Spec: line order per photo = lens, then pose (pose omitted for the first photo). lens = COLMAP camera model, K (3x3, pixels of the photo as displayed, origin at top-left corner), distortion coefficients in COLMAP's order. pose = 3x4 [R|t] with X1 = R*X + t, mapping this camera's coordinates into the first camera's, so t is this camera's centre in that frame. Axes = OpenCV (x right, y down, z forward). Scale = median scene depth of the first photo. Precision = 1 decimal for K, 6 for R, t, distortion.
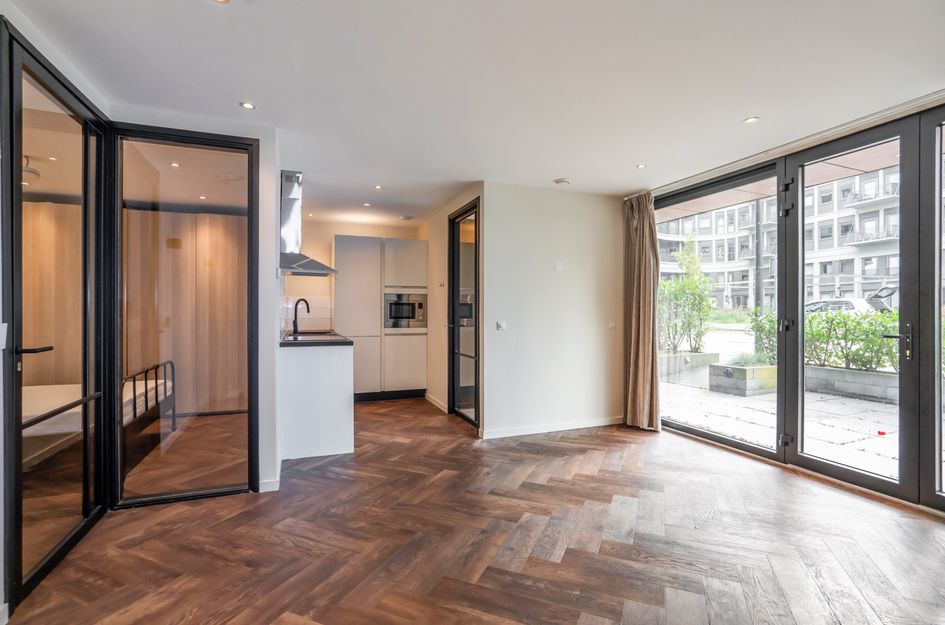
lens RADIAL K [[442.6, 0, 473.3], [0, 442.6, 308.6], [0, 0, 1]] dist [-0.055901, 0.028145]
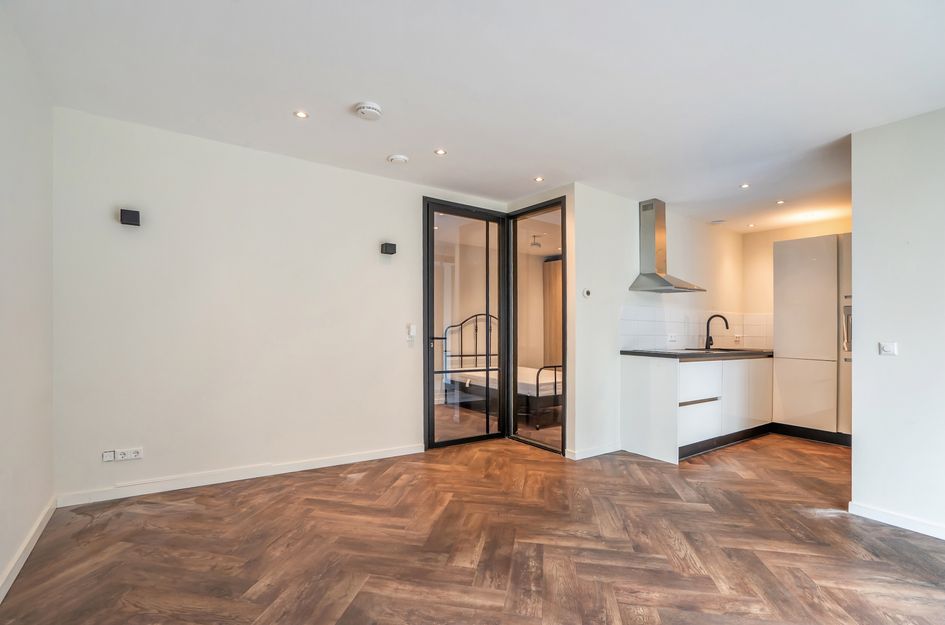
lens RADIAL K [[448.7, 0, 465.4], [0, 448.7, 314.2], [0, 0, 1]] dist [-0.063654, 0.029435]
pose [[0.222285, -0.025720, -0.974643, 0.529196], [-0.016363, 0.999413, -0.030106, 0.020316], [0.974845, 0.022640, 0.221733, 0.261094]]
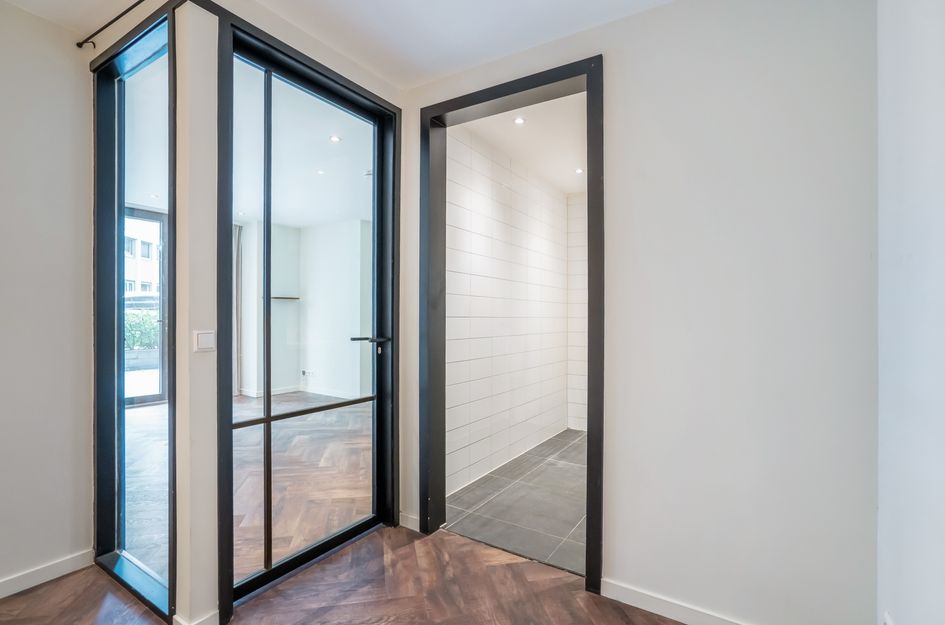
lens RADIAL K [[448.7, 0, 465.4], [0, 448.7, 314.2], [0, 0, 1]] dist [-0.063654, 0.029435]
pose [[-0.580405, 0.005386, 0.814310, -0.980807], [0.002974, 0.999985, -0.004493, 0.015688], [-0.814323, -0.000186, -0.580413, 0.654944]]
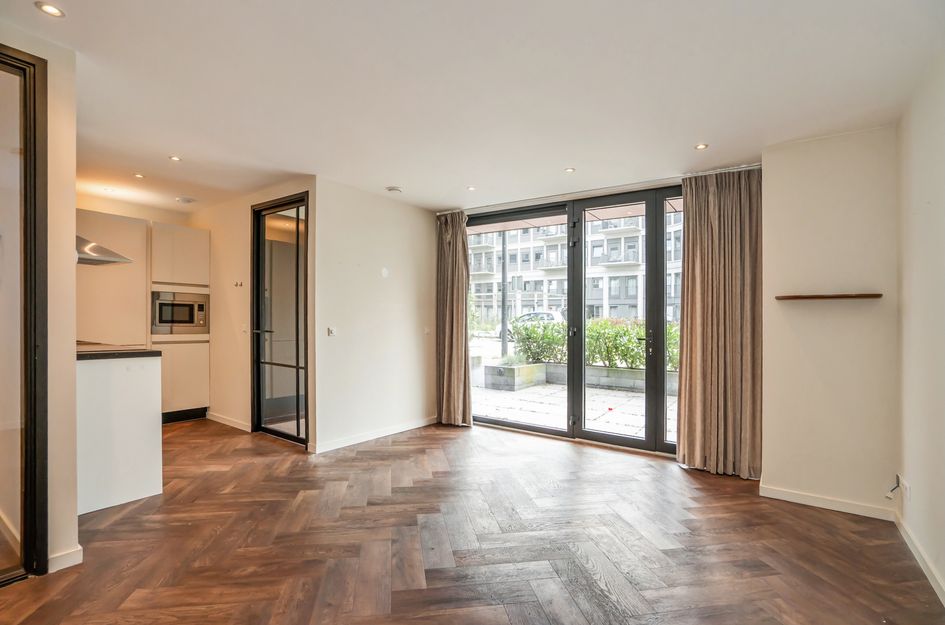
lens RADIAL K [[448.7, 0, 465.4], [0, 448.7, 314.2], [0, 0, 1]] dist [-0.063654, 0.029435]
pose [[0.839745, 0.021648, 0.542549, -0.217426], [-0.020508, 0.999756, -0.008150, 0.003661], [-0.542593, -0.004283, 0.839985, 0.046441]]
